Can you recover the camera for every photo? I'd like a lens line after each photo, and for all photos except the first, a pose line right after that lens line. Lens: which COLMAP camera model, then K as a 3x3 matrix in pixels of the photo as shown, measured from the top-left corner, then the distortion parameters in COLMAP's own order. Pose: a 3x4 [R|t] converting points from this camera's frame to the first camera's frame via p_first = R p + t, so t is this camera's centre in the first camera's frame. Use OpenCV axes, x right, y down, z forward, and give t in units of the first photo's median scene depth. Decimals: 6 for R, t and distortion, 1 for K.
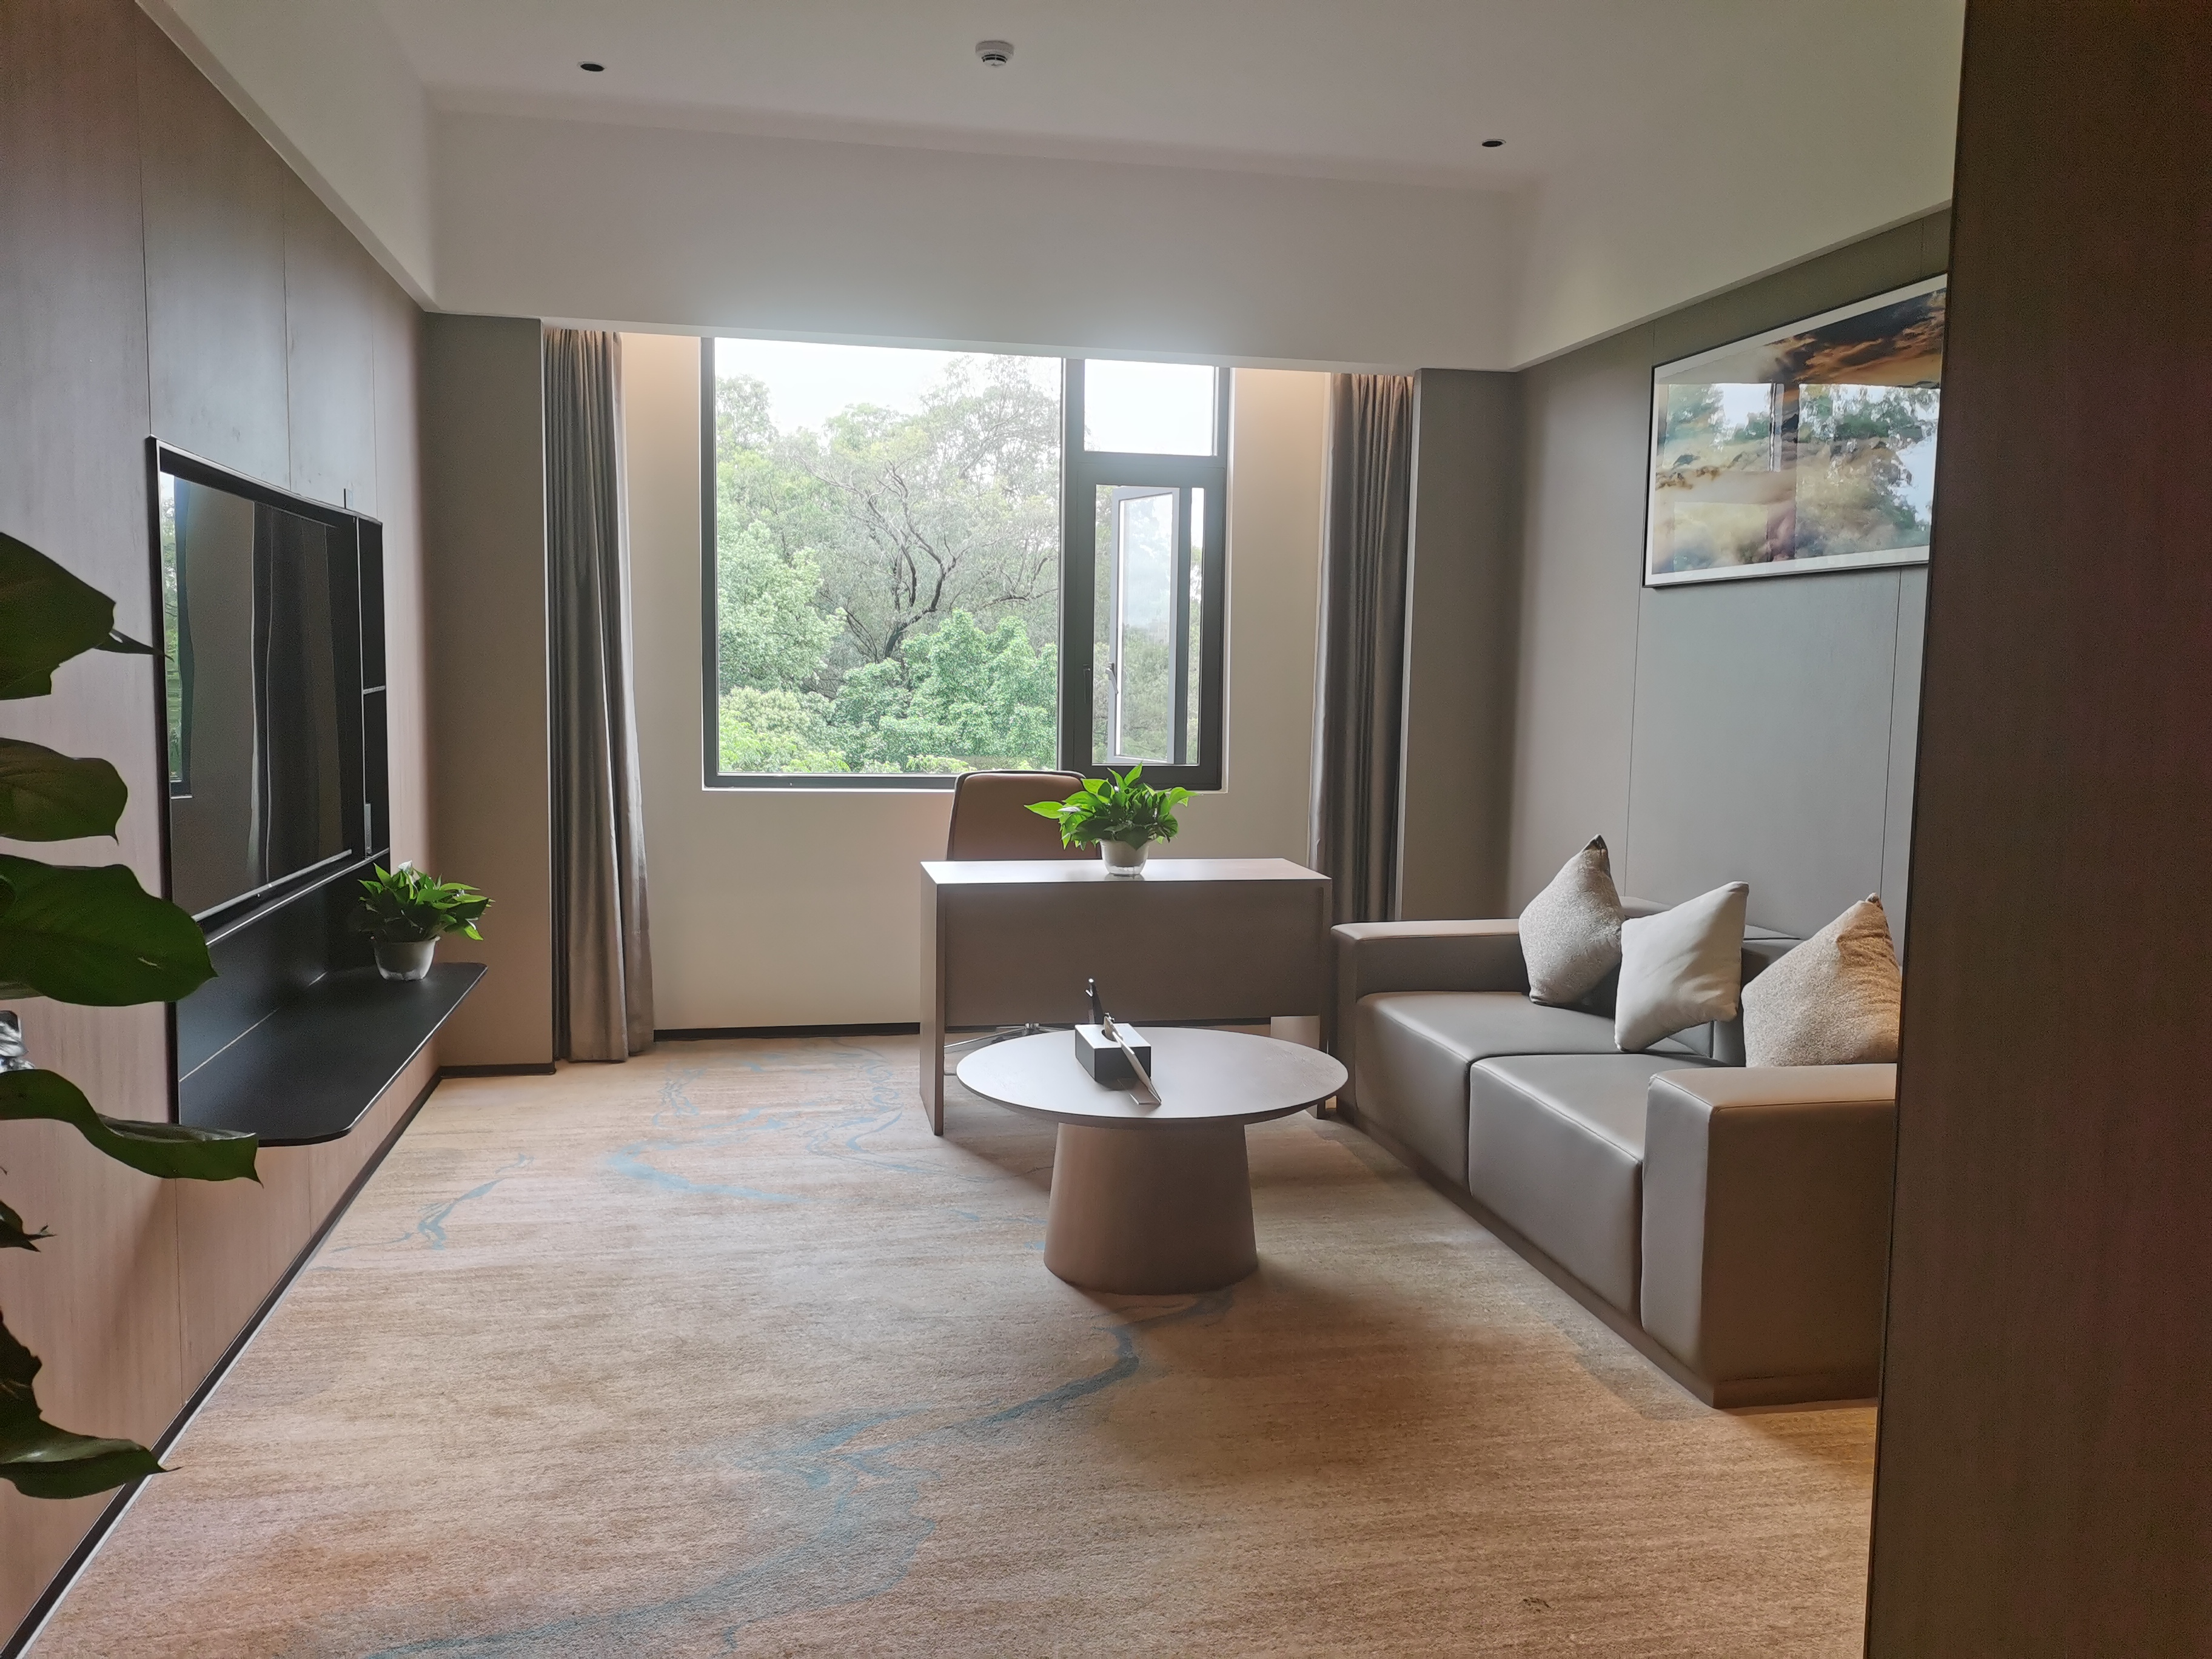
lens RADIAL K [[1716.7, 0, 1099.2], [0, 1716.7, 821.3], [0, 0, 1]] dist [0.058008, -0.062140]
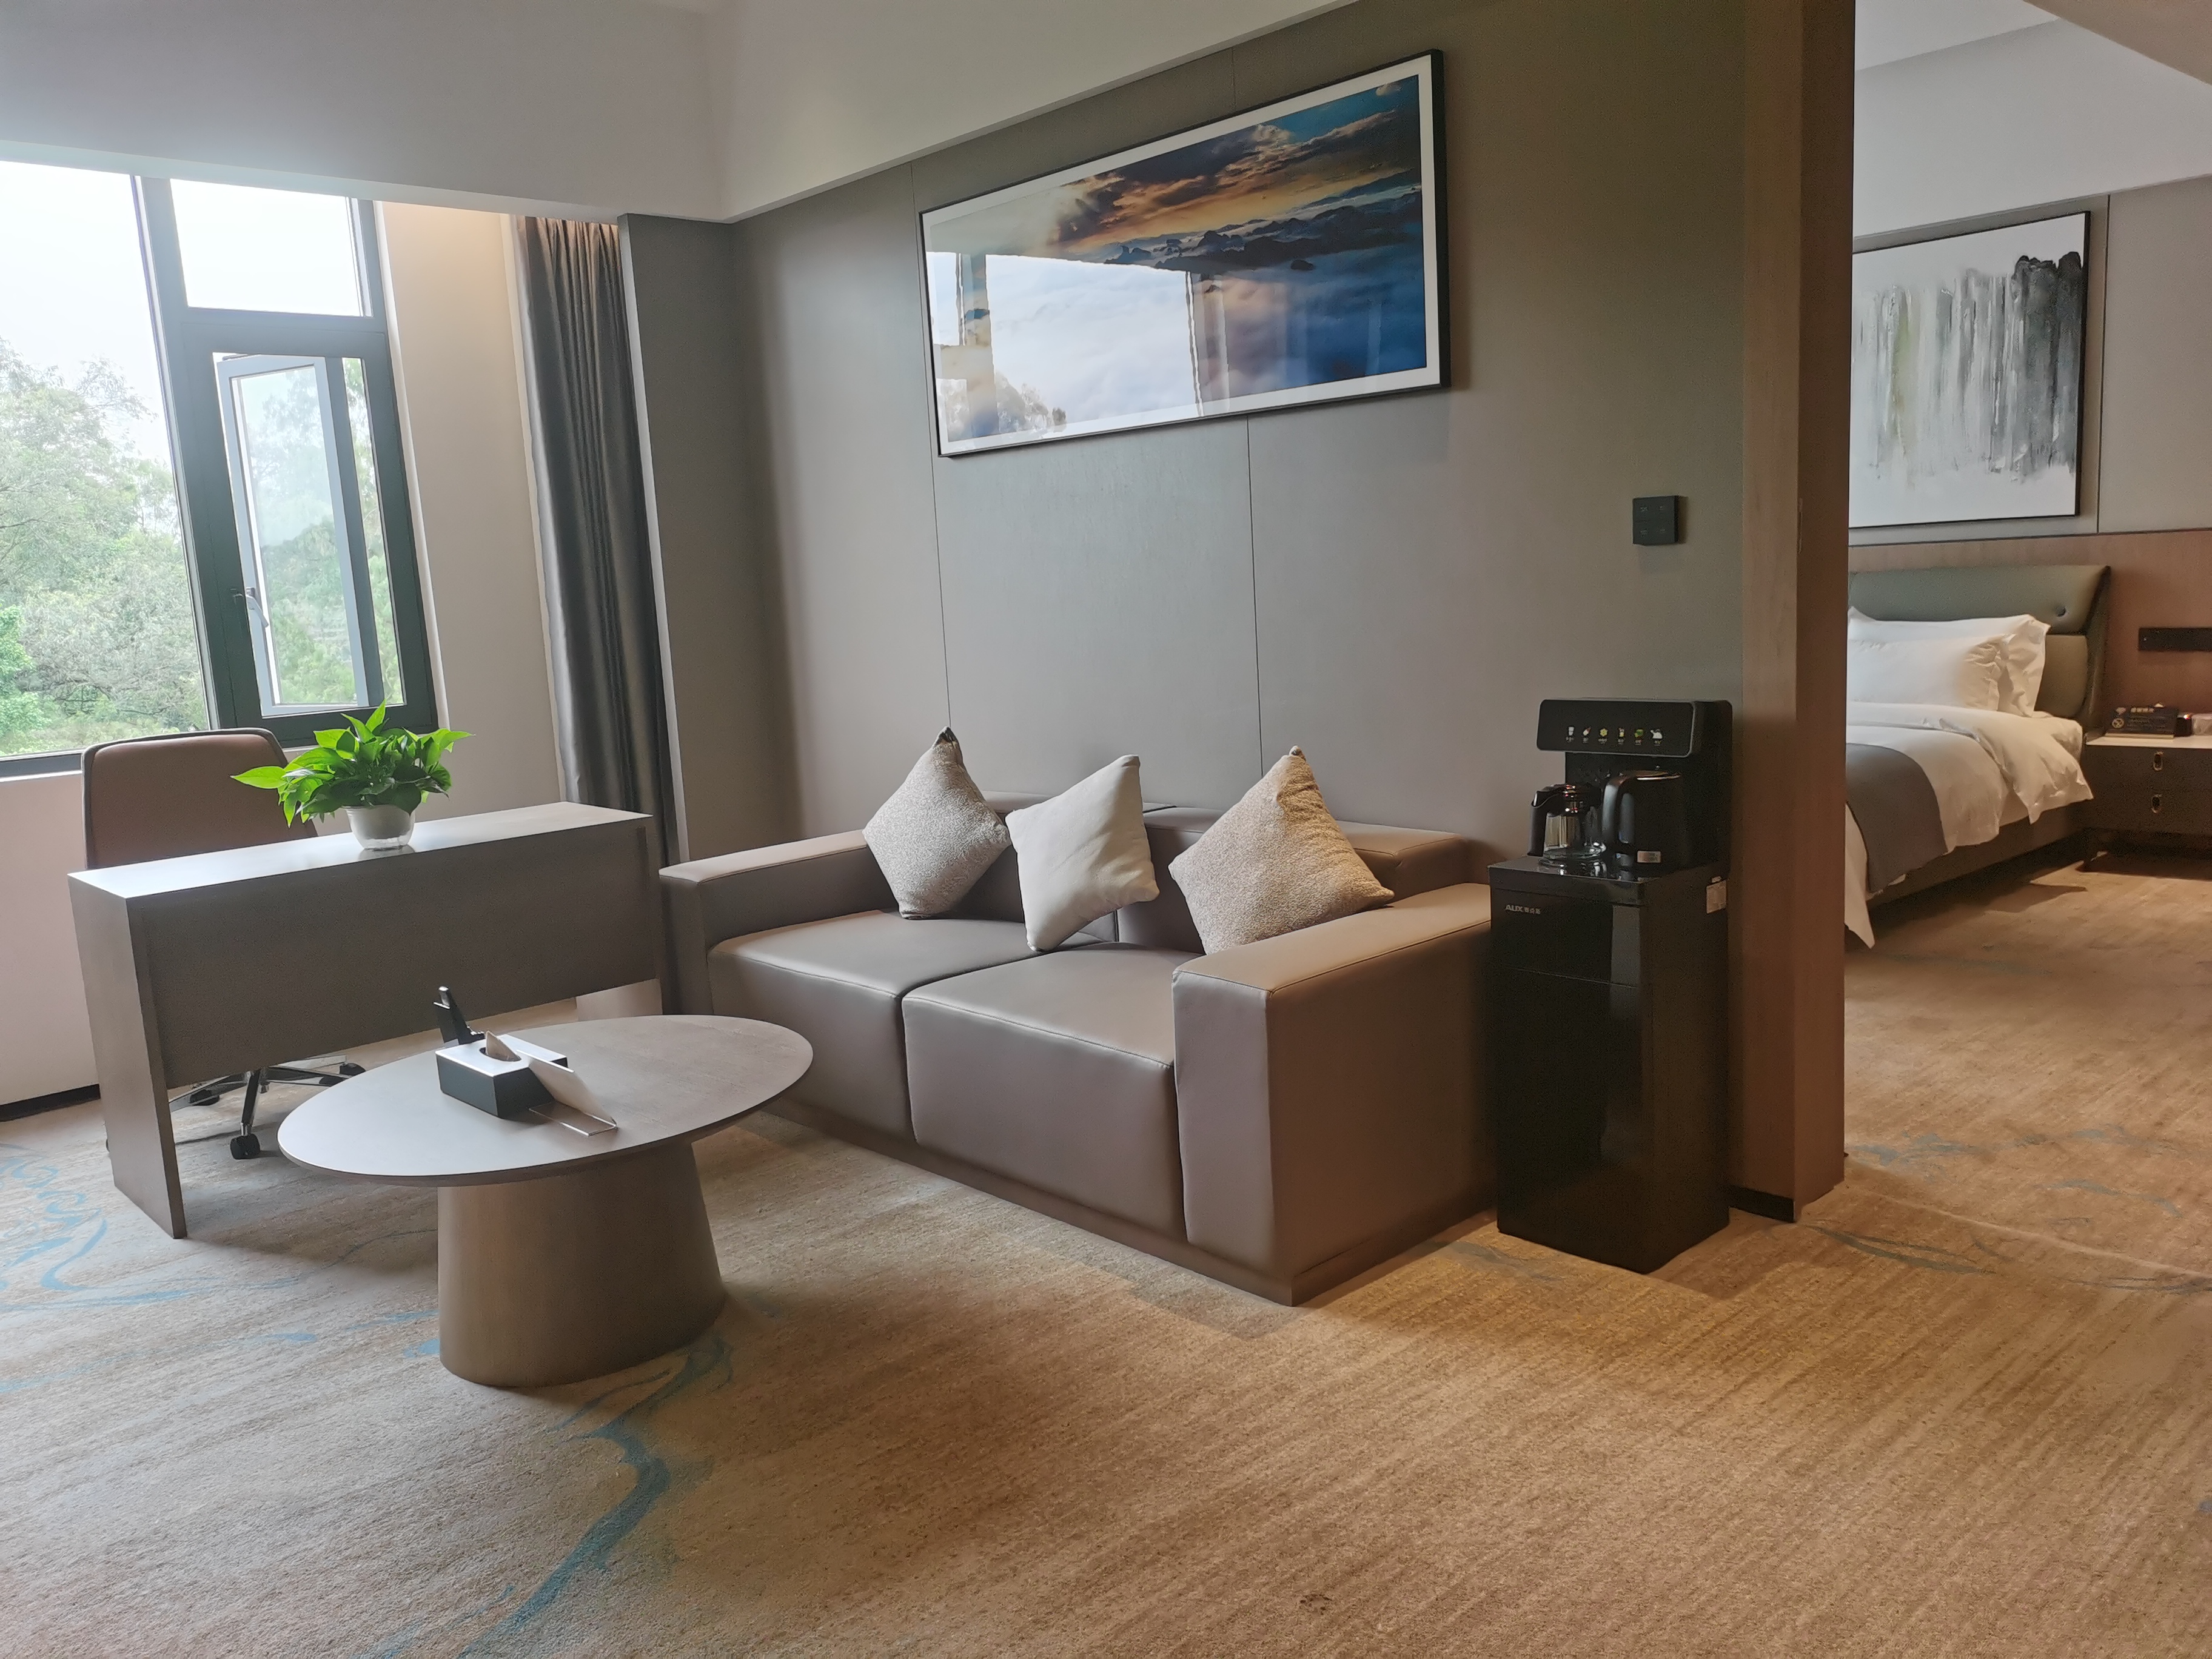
lens RADIAL K [[1716.7, 0, 1099.2], [0, 1716.7, 821.3], [0, 0, 1]] dist [0.058008, -0.062140]
pose [[0.849433, -0.141738, 0.508305, -0.132693], [0.117911, 0.989878, 0.078980, -0.005702], [-0.514354, -0.007154, 0.857548, 0.198238]]
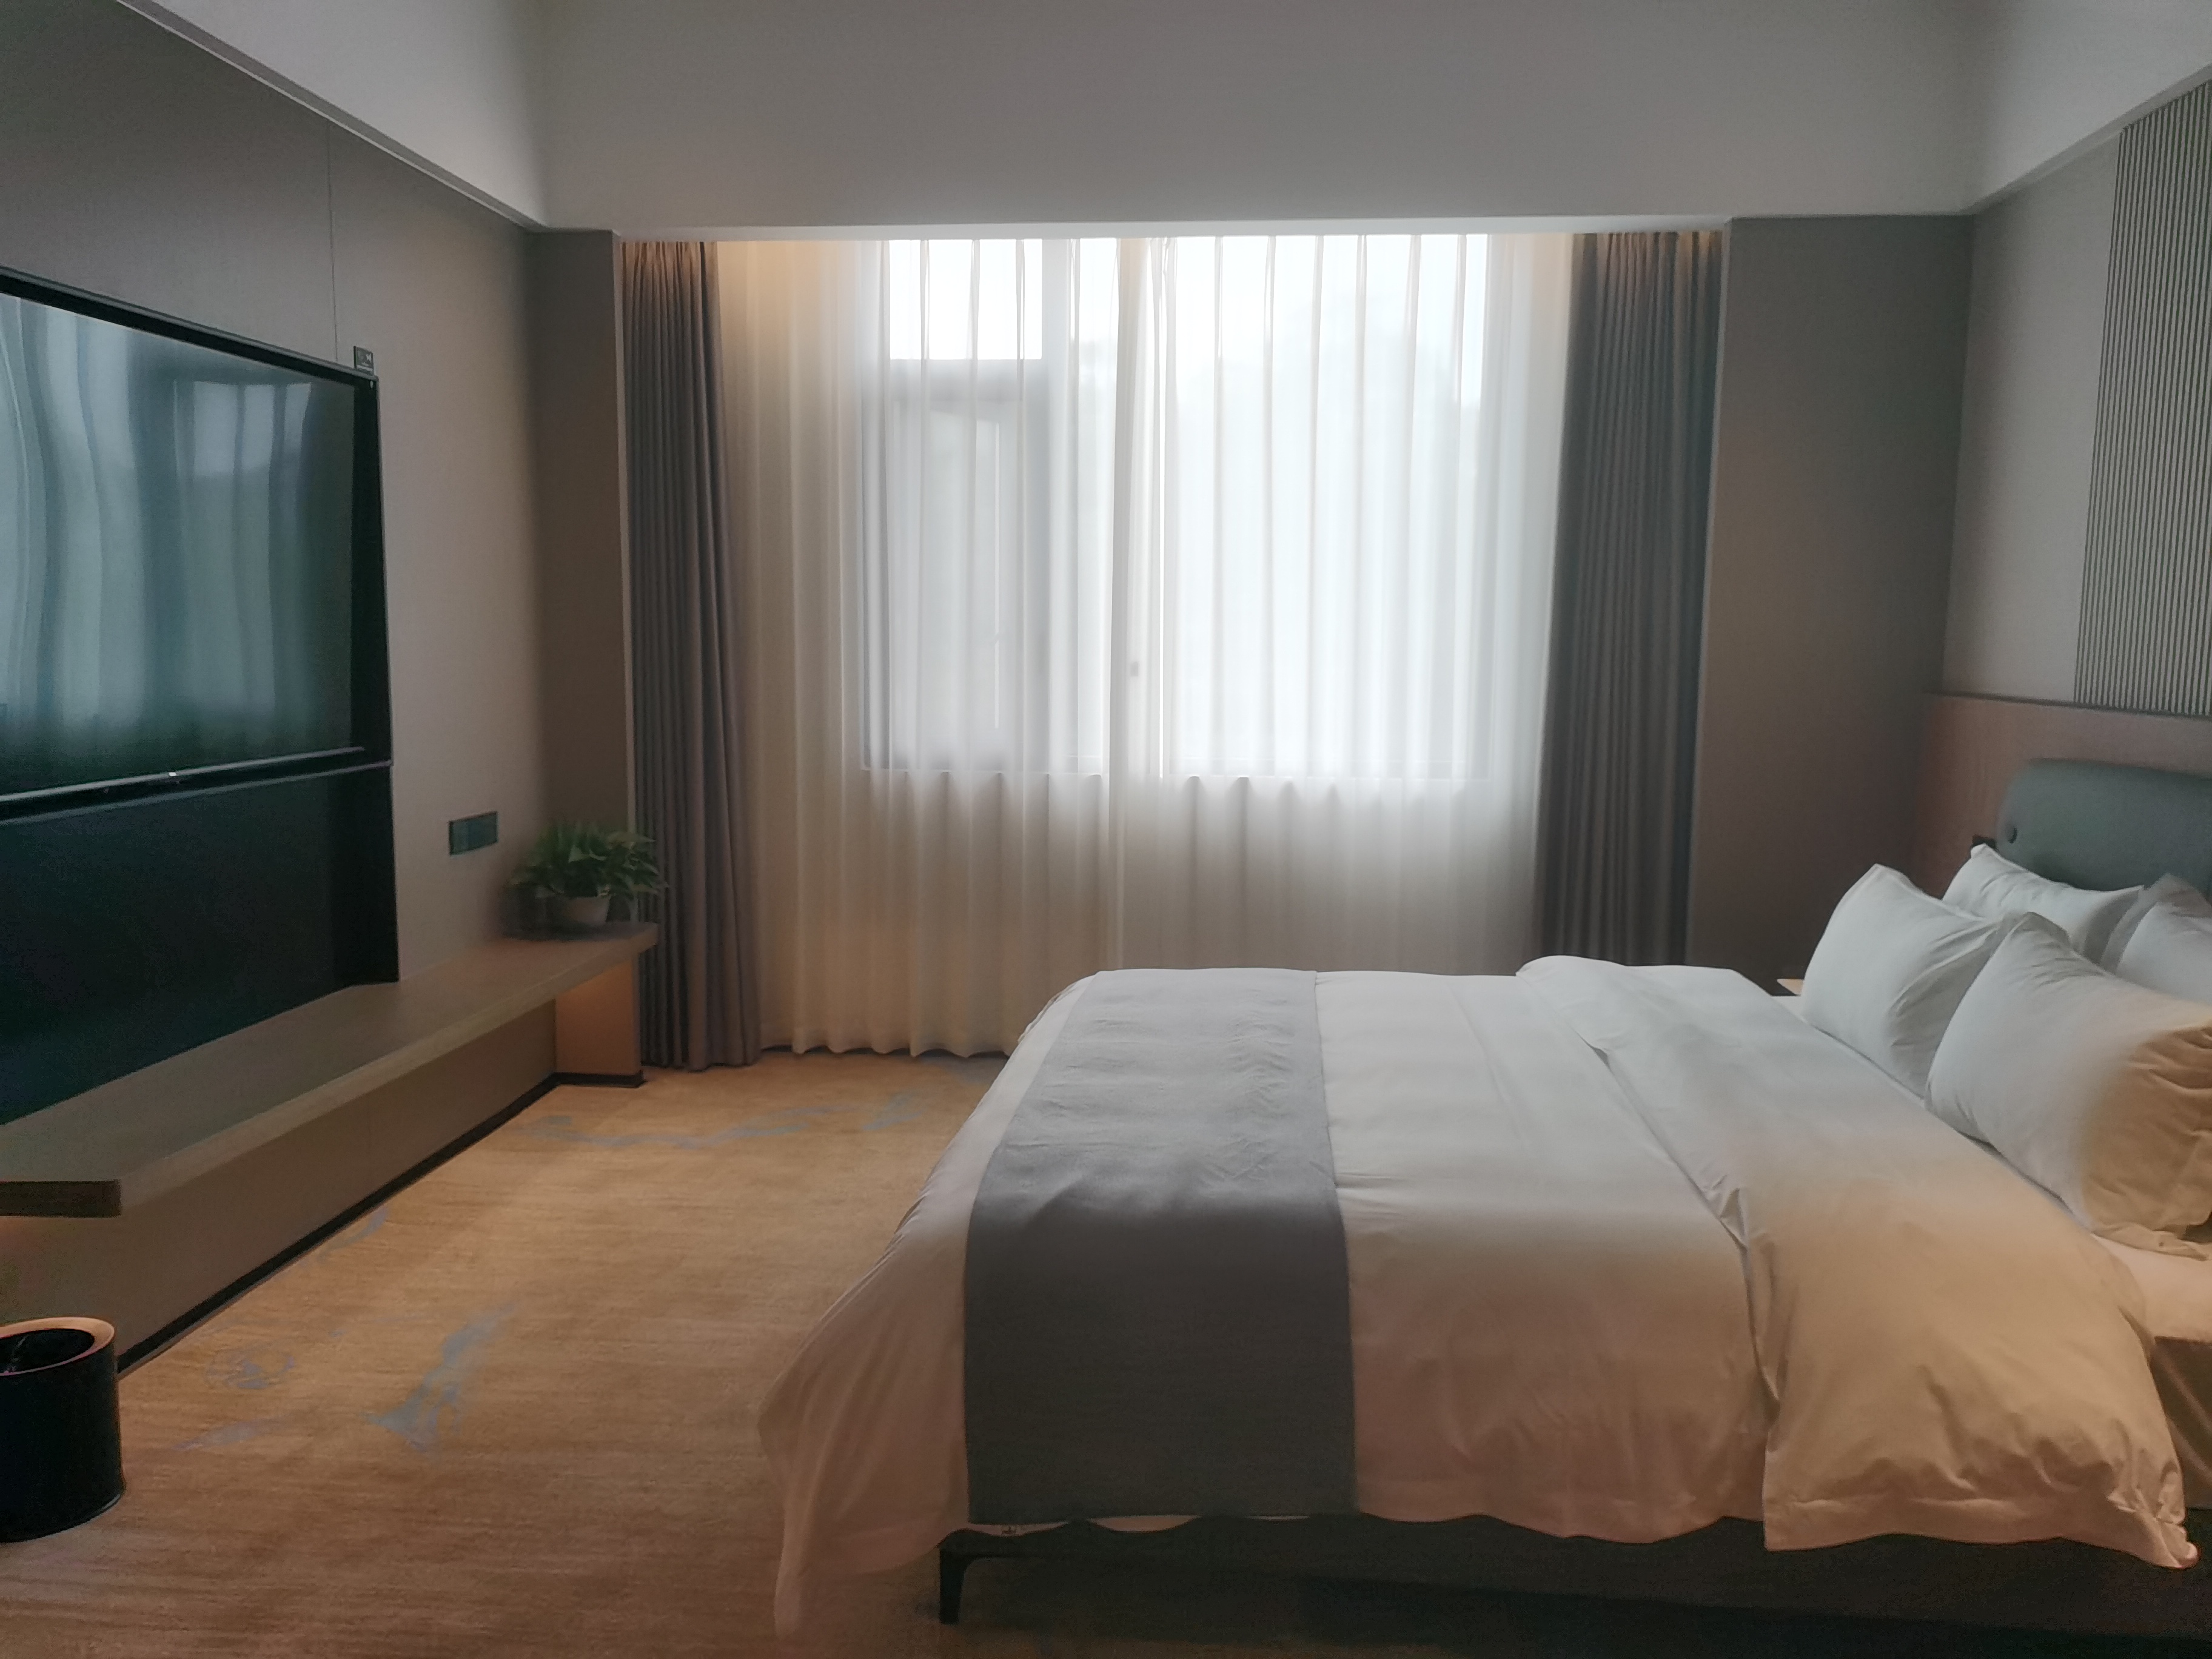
lens RADIAL K [[1716.7, 0, 1099.2], [0, 1716.7, 821.3], [0, 0, 1]] dist [0.058008, -0.062140]
pose [[0.958232, 0.018403, -0.285400, 0.204142], [-0.014425, 0.999767, 0.016033, -0.009414], [0.285628, -0.011246, 0.958275, 0.270523]]
